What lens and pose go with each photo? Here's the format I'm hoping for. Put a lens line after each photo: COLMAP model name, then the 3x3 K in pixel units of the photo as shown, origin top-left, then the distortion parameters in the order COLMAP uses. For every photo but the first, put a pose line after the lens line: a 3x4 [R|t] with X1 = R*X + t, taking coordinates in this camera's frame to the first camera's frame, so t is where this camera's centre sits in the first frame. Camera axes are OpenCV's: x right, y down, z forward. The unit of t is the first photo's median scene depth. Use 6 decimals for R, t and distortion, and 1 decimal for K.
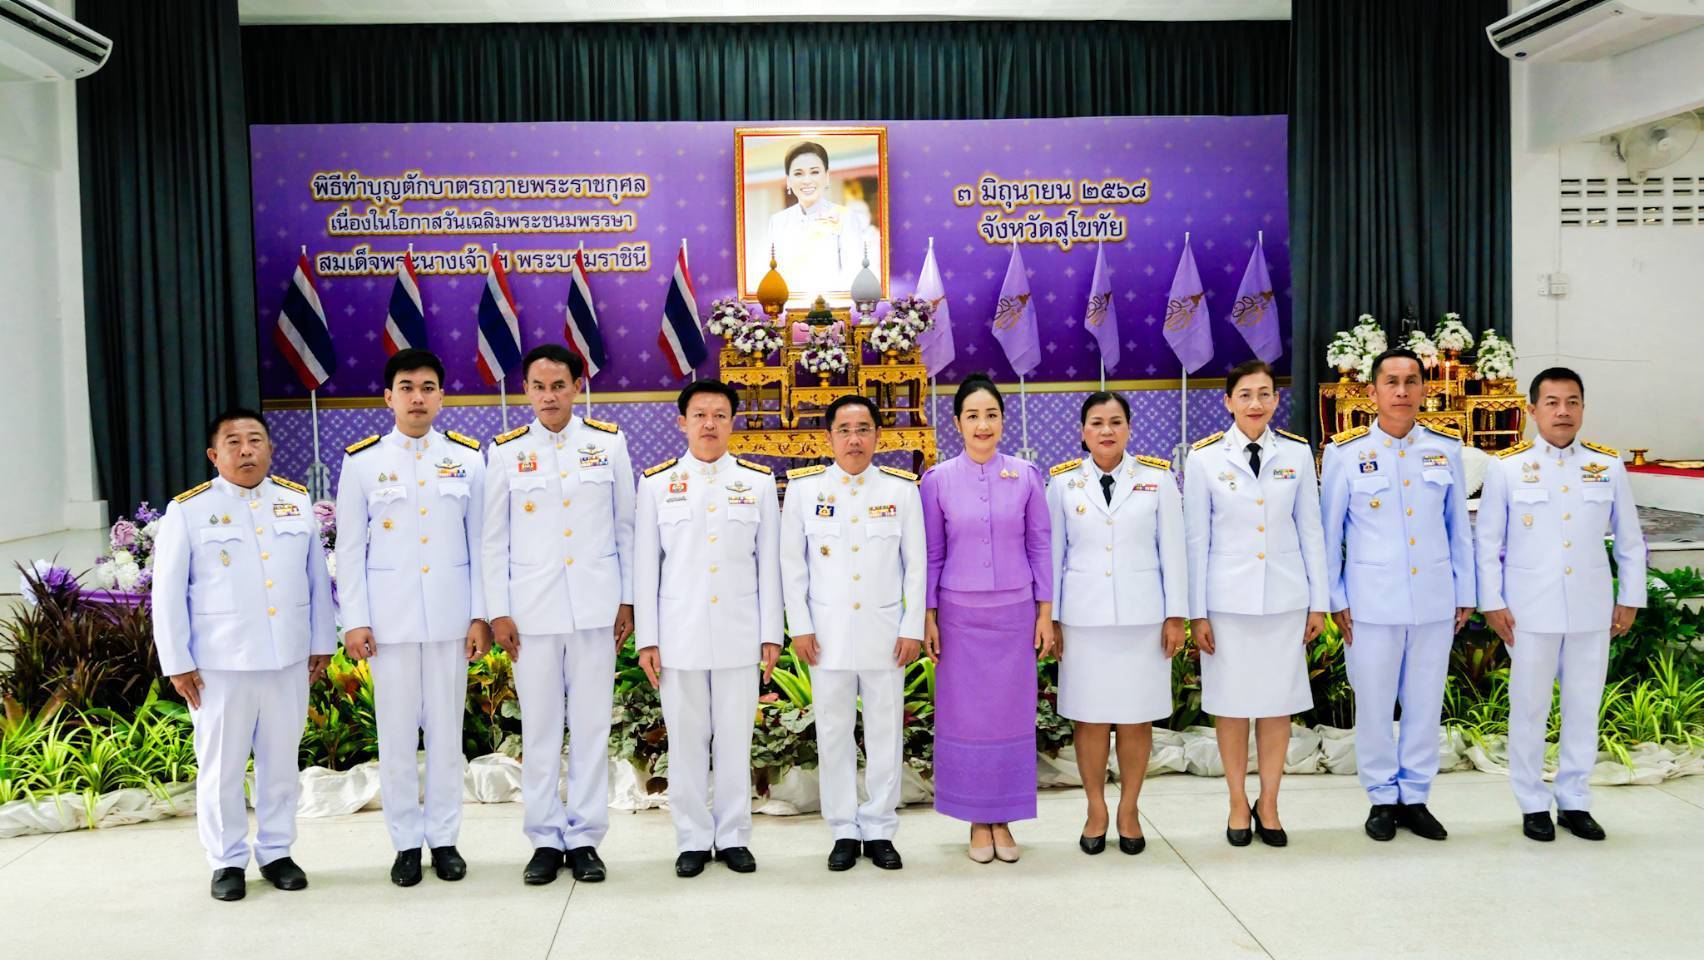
lens RADIAL K [[1715.4, 0, 852.0], [0, 1715.4, 480.0], [0, 0, 1]] dist [-0.003099, -0.018472]
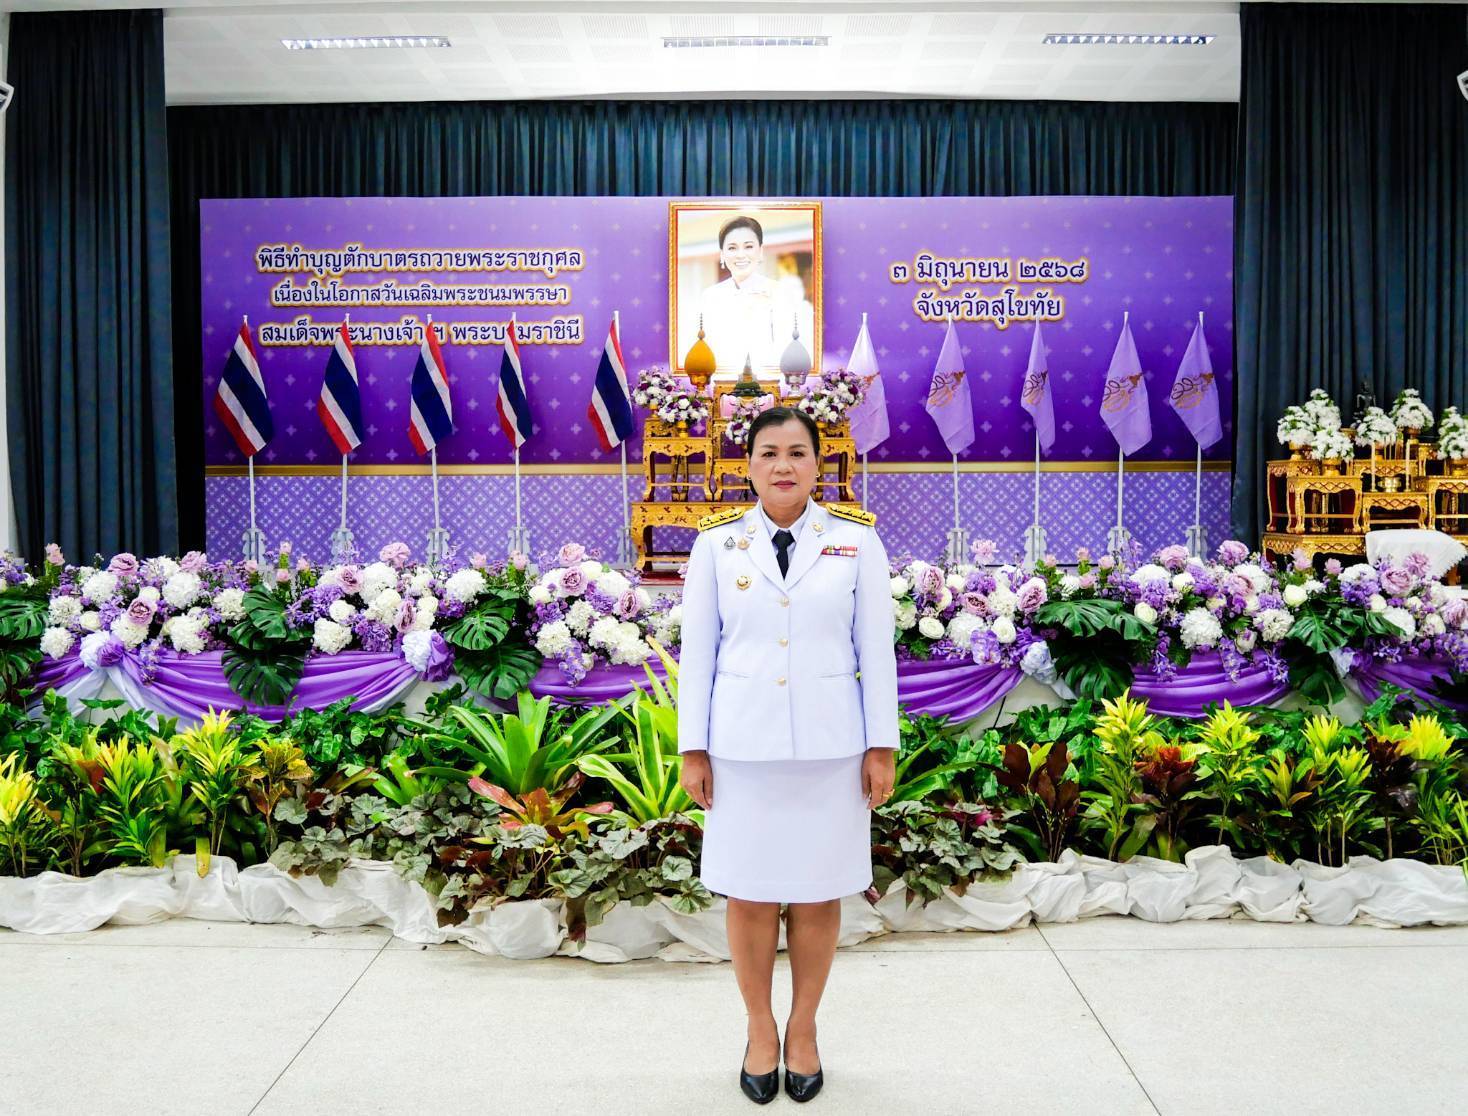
lens RADIAL K [[1497.6, 0, 716.5], [0, 1497.6, 548.4], [0, 0, 1]] dist [-0.077890, 0.030100]
pose [[0.997524, 0.020848, -0.067164, 0.021384], [-0.021667, 0.999699, -0.011493, 0.005922], [0.066904, 0.012919, 0.997676, 0.137150]]
